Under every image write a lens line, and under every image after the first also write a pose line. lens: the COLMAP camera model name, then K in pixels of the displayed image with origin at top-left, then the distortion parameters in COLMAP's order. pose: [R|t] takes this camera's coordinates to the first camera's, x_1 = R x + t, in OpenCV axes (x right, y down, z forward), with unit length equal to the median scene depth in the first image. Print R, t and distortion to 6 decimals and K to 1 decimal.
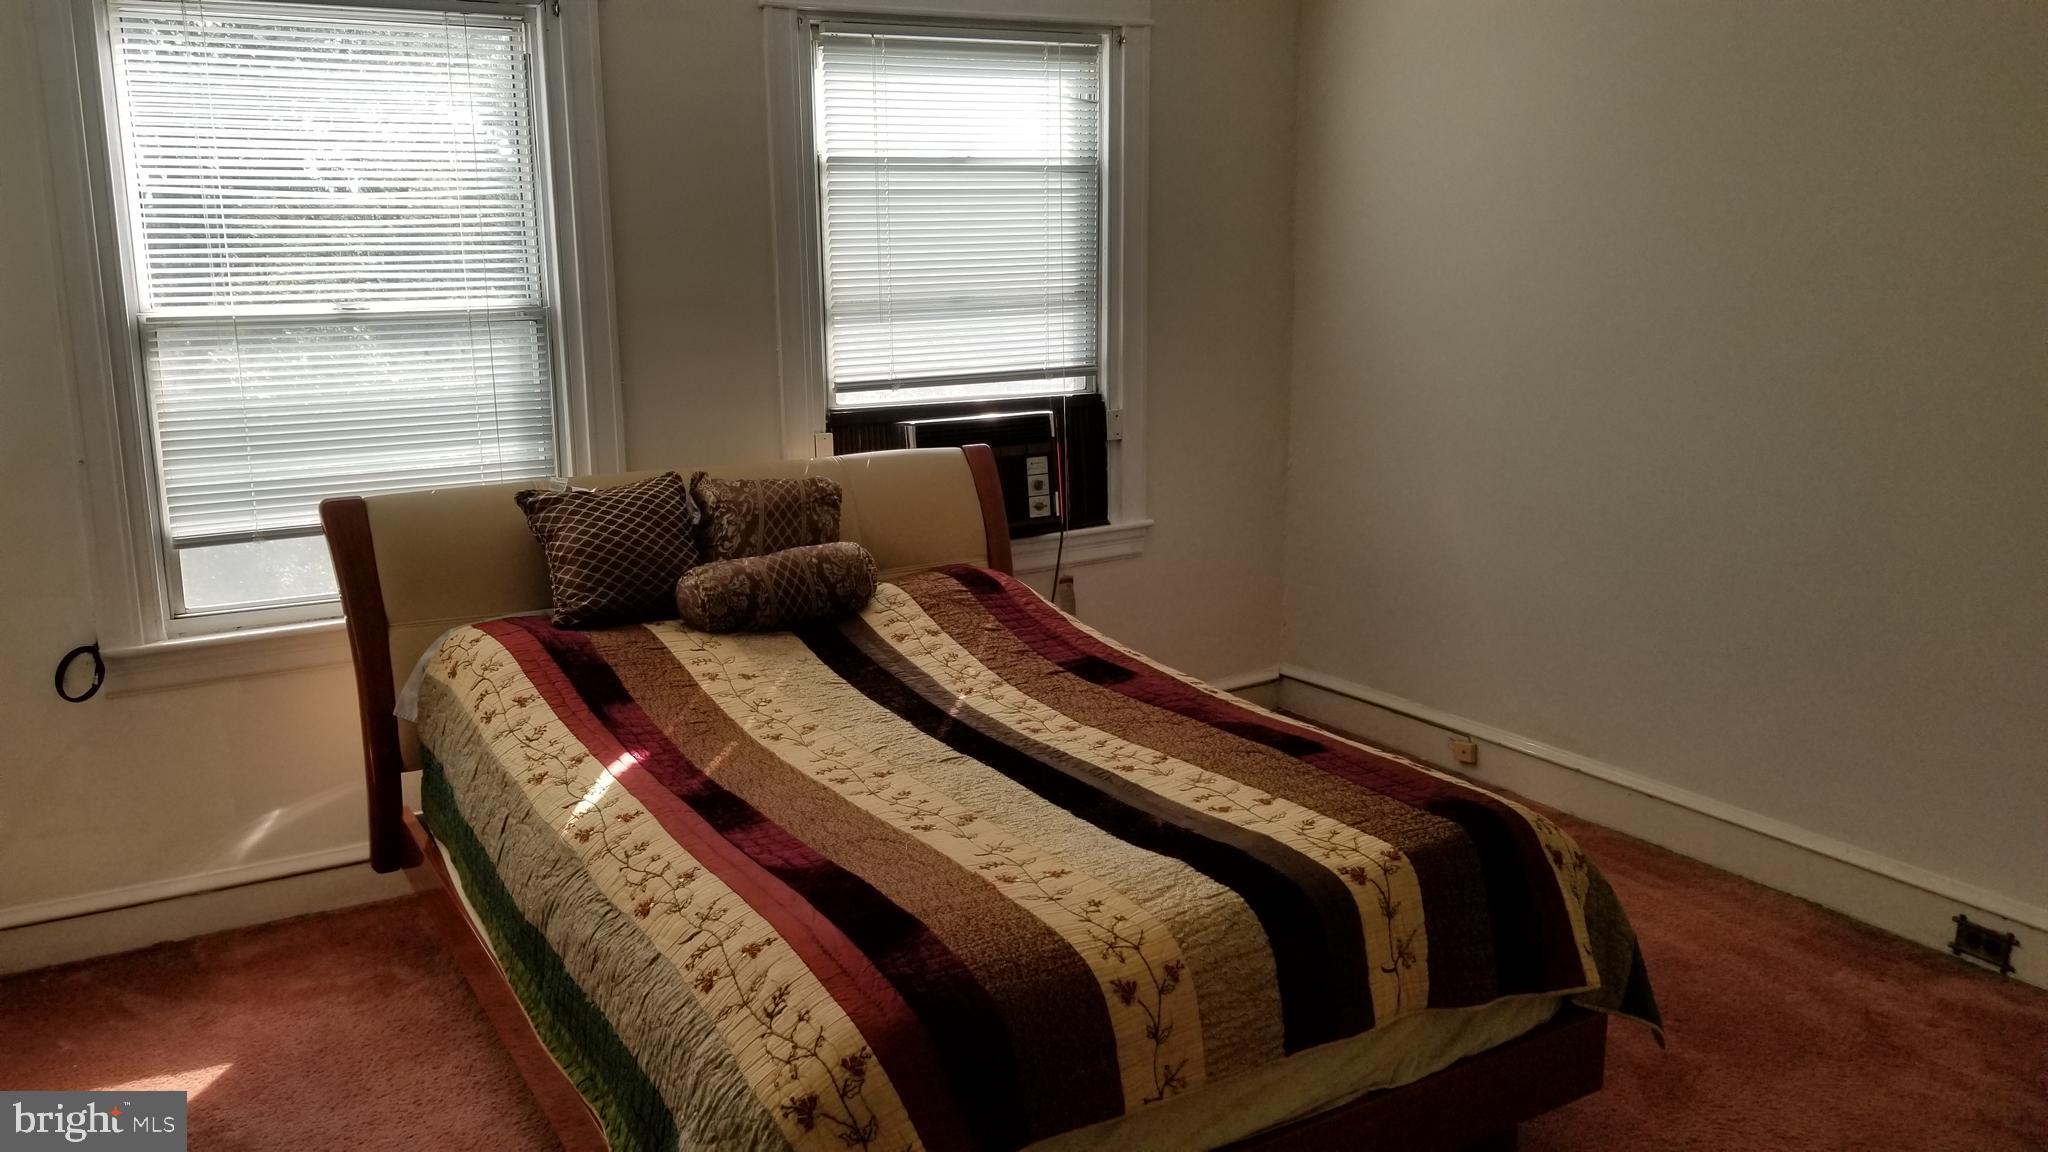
lens RADIAL K [[1592.1, 0, 1021.8], [0, 1592.1, 585.2], [0, 0, 1]] dist [0.052729, -0.049934]
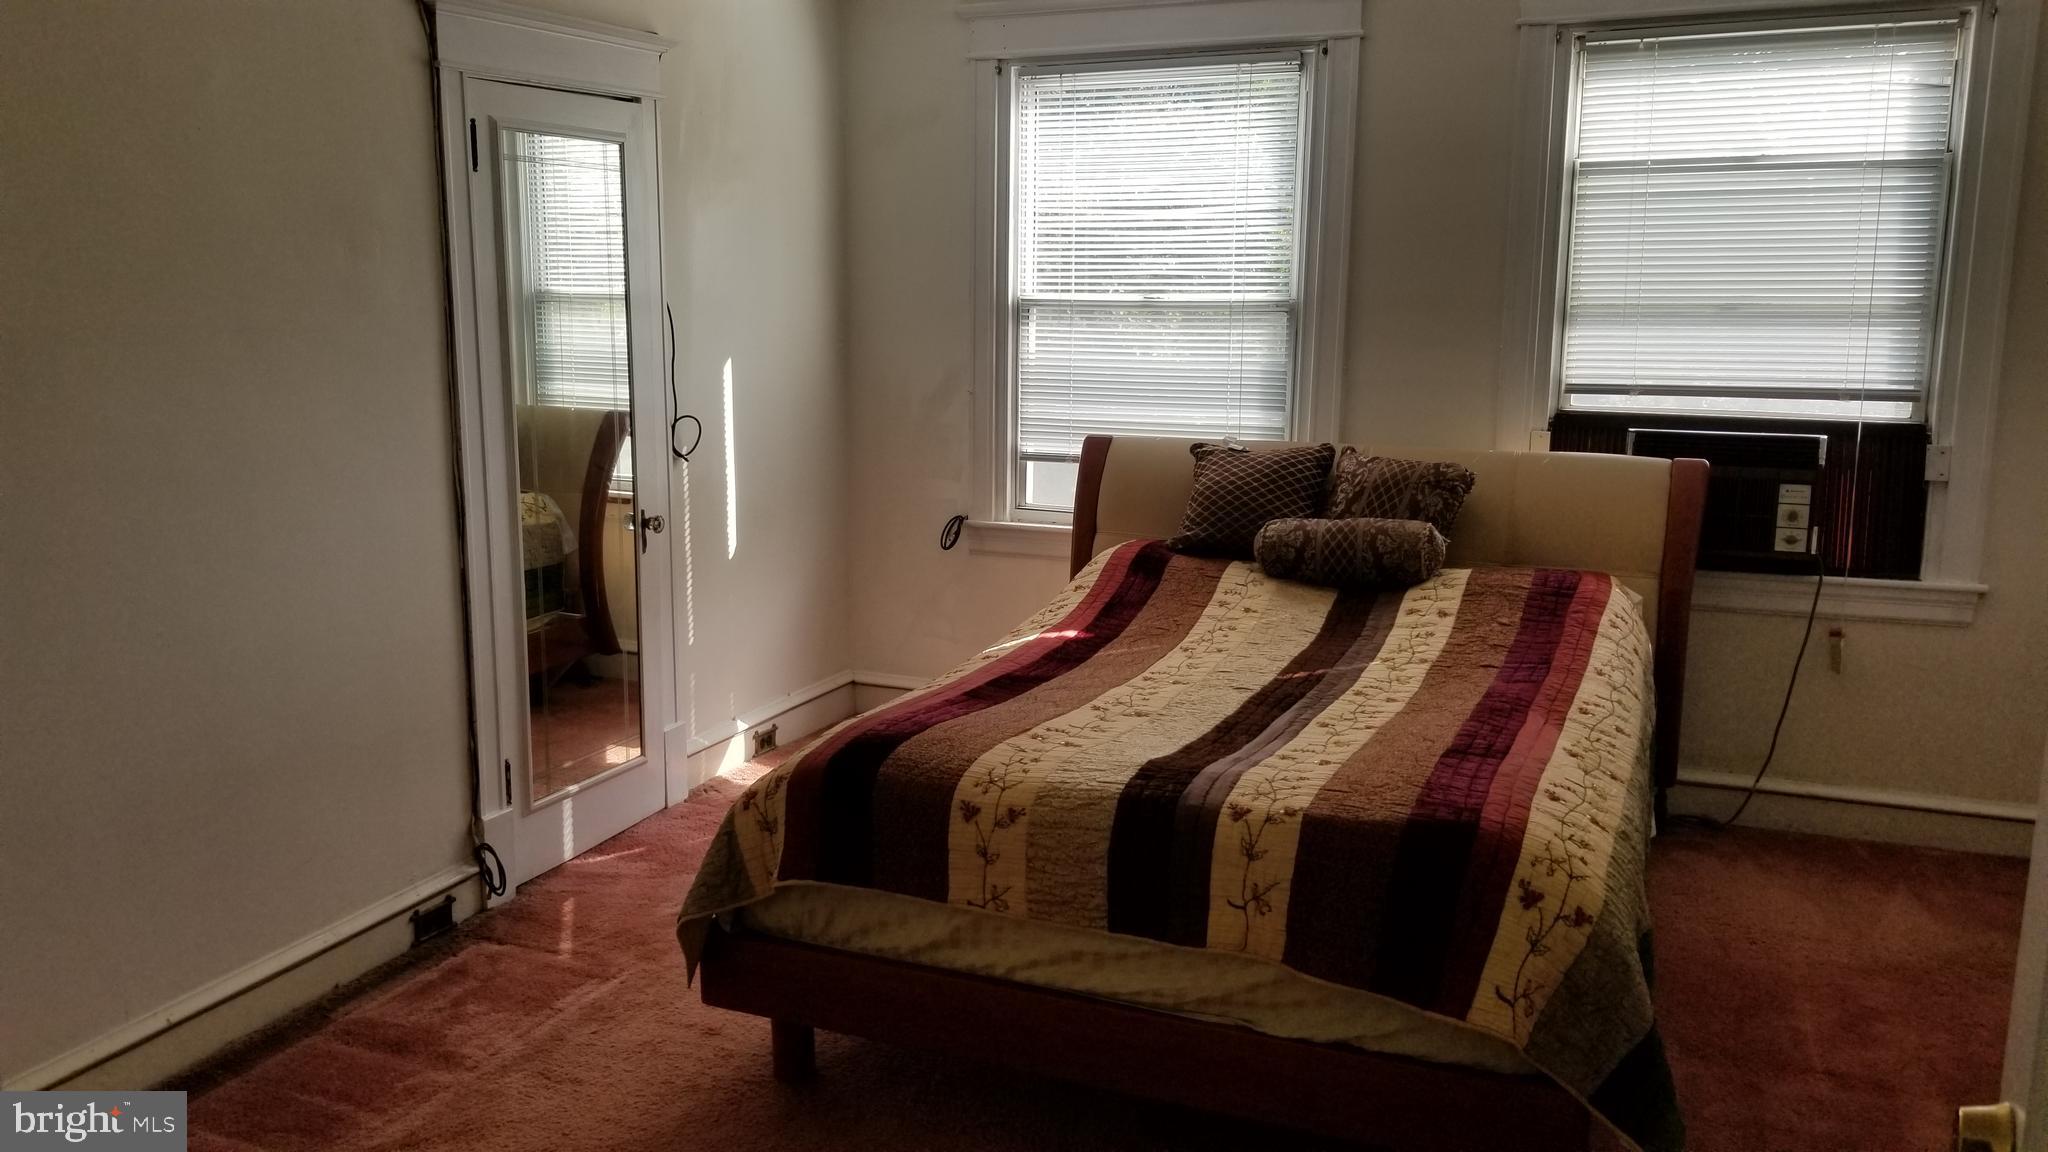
lens RADIAL K [[1592.1, 0, 952.7], [0, 1592.1, 535.7], [0, 0, 1]] dist [0.052729, -0.049934]
pose [[0.576911, 0.144773, -0.803875, 0.535401], [-0.182390, 0.982150, 0.045985, -0.009059], [0.796183, 0.120090, 0.593018, 0.107751]]
